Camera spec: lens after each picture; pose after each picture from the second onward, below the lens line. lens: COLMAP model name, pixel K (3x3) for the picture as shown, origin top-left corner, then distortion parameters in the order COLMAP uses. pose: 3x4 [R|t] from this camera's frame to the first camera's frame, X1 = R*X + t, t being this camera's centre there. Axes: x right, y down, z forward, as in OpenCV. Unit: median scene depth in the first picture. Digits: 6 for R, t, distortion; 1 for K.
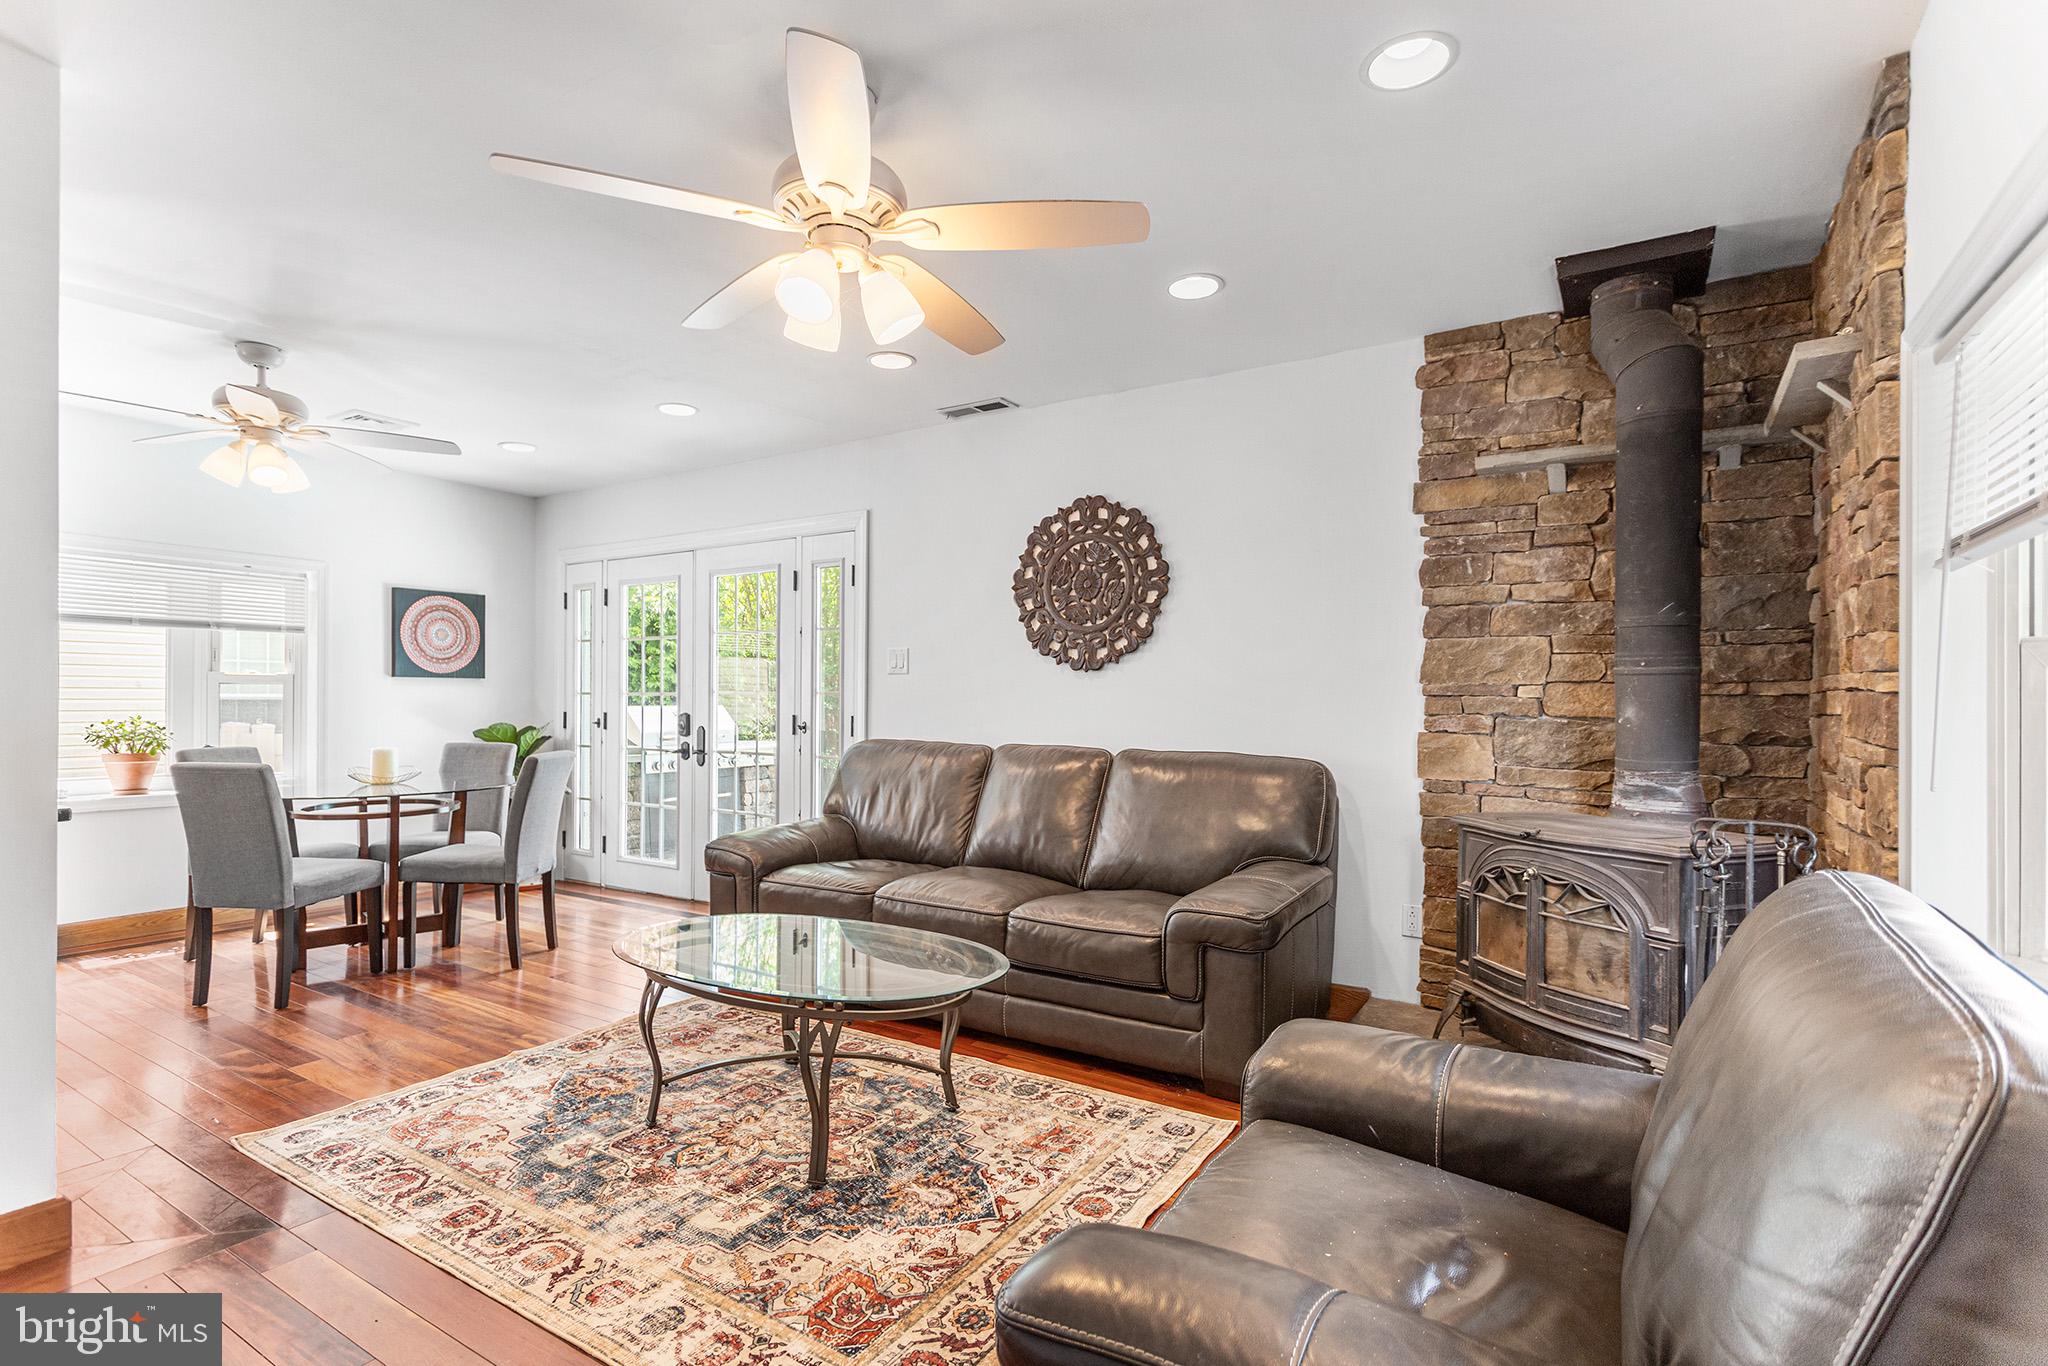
lens RADIAL K [[987.1, 0, 1022.3], [0, 987.1, 698.9], [0, 0, 1]] dist [0.000136, 0.001180]
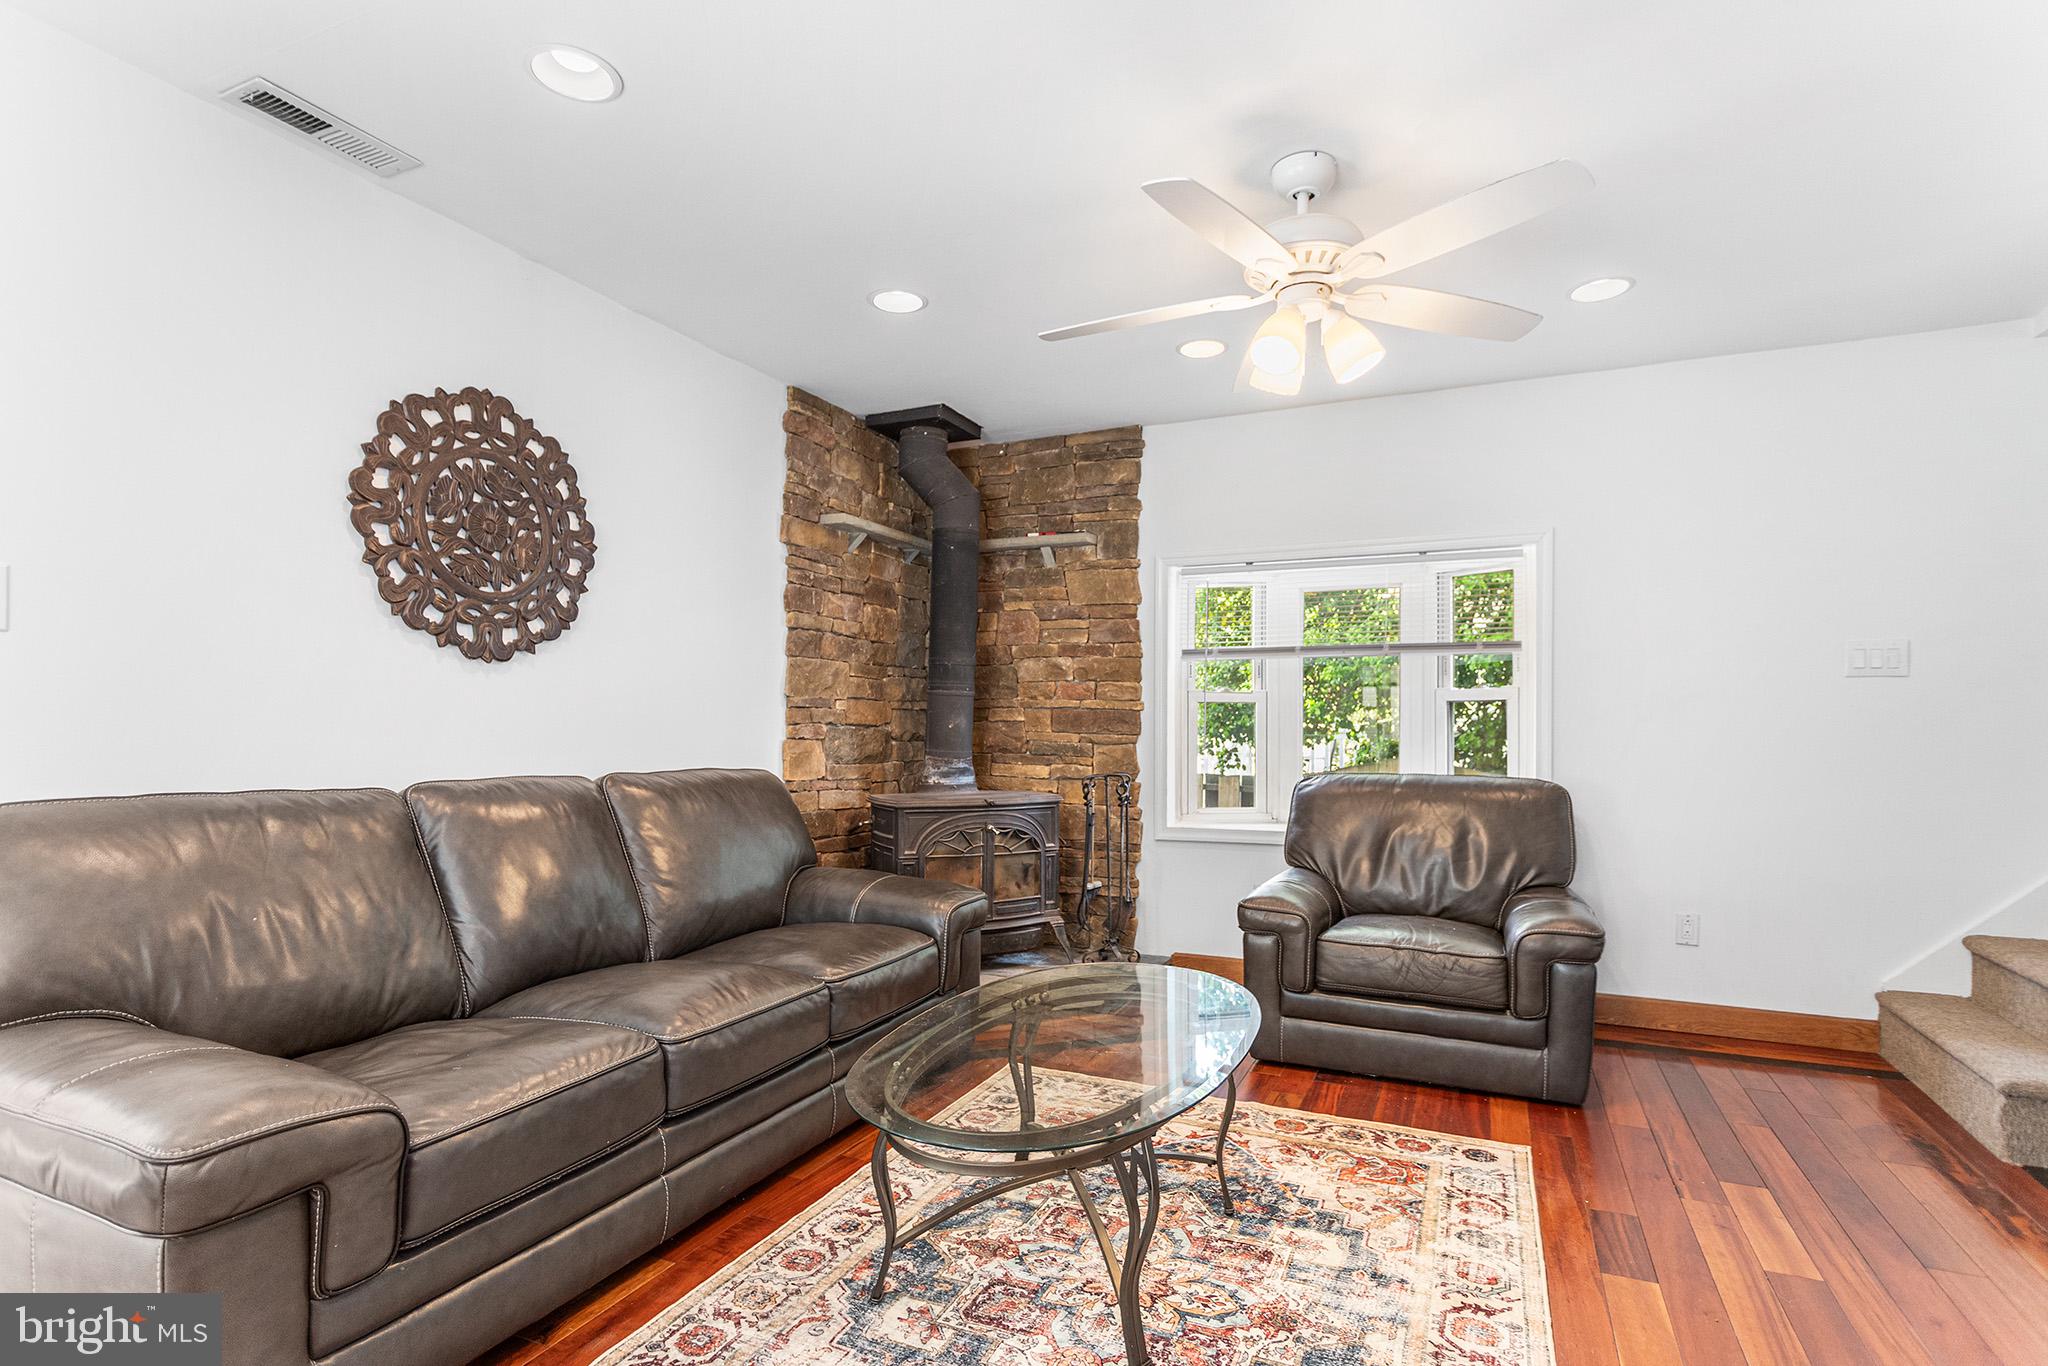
lens RADIAL K [[1021.9, 0, 1034.8], [0, 1021.9, 719.2], [0, 0, 1]] dist [0.000481, 0.000264]
pose [[-0.147099, -0.000635, 0.989122, -0.660970], [-0.005864, 0.999983, -0.000230, 0.007958], [-0.989104, -0.005834, -0.147100, 0.757416]]
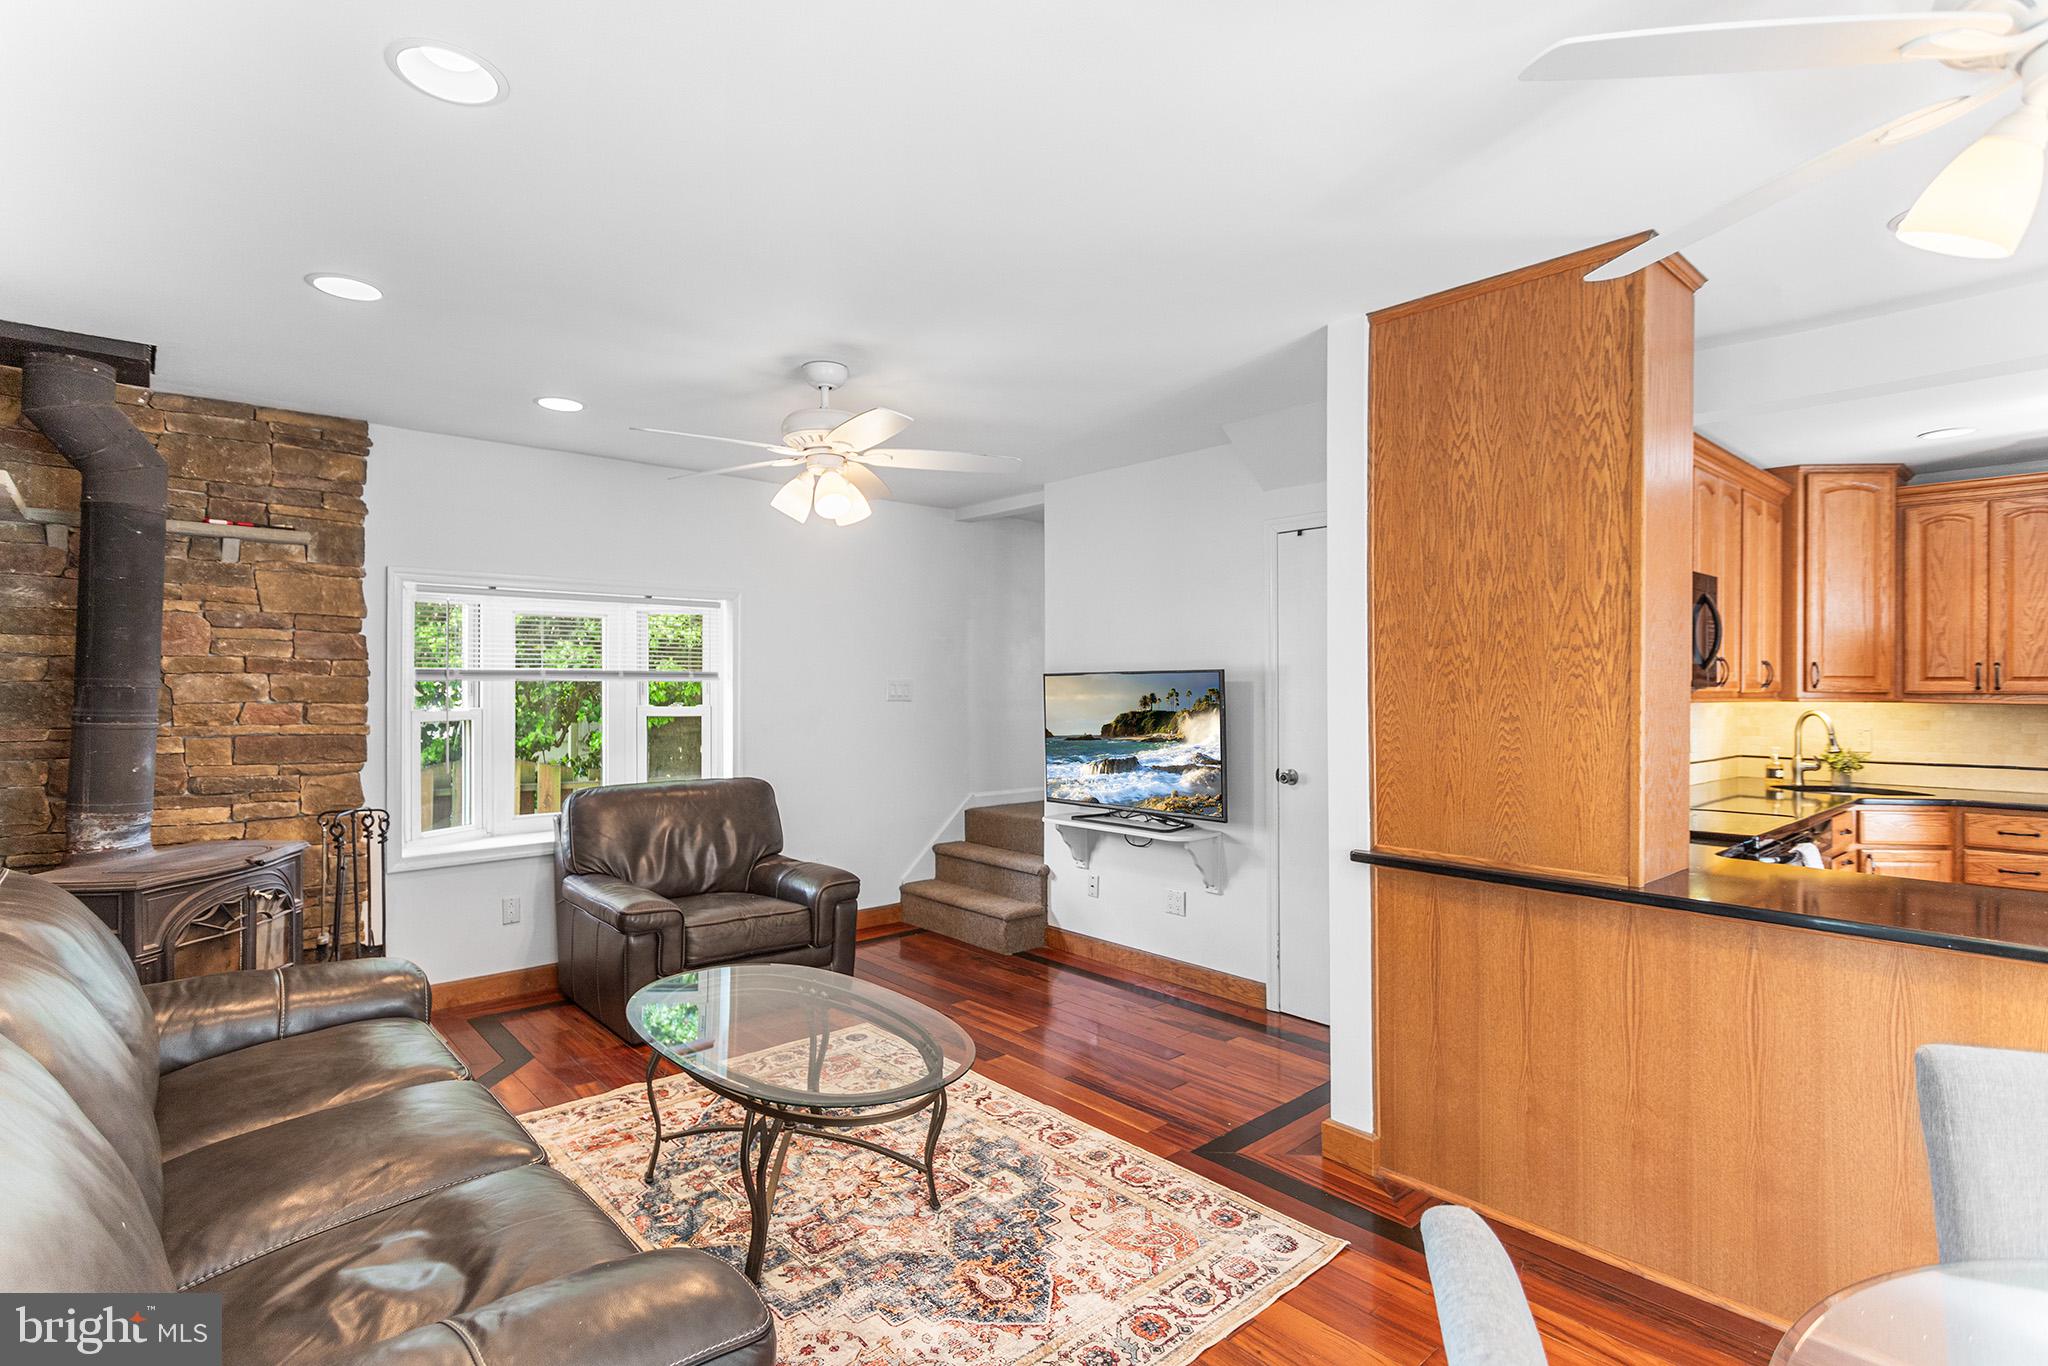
lens RADIAL K [[987.1, 0, 1023.4], [0, 987.1, 683.2], [0, 0, 1]] dist [0.000136, 0.001180]
pose [[-0.962813, -0.006107, 0.270099, -0.469076], [-0.006983, 0.999973, -0.002282, -0.056271], [-0.270077, -0.004083, -0.962830, 1.248314]]
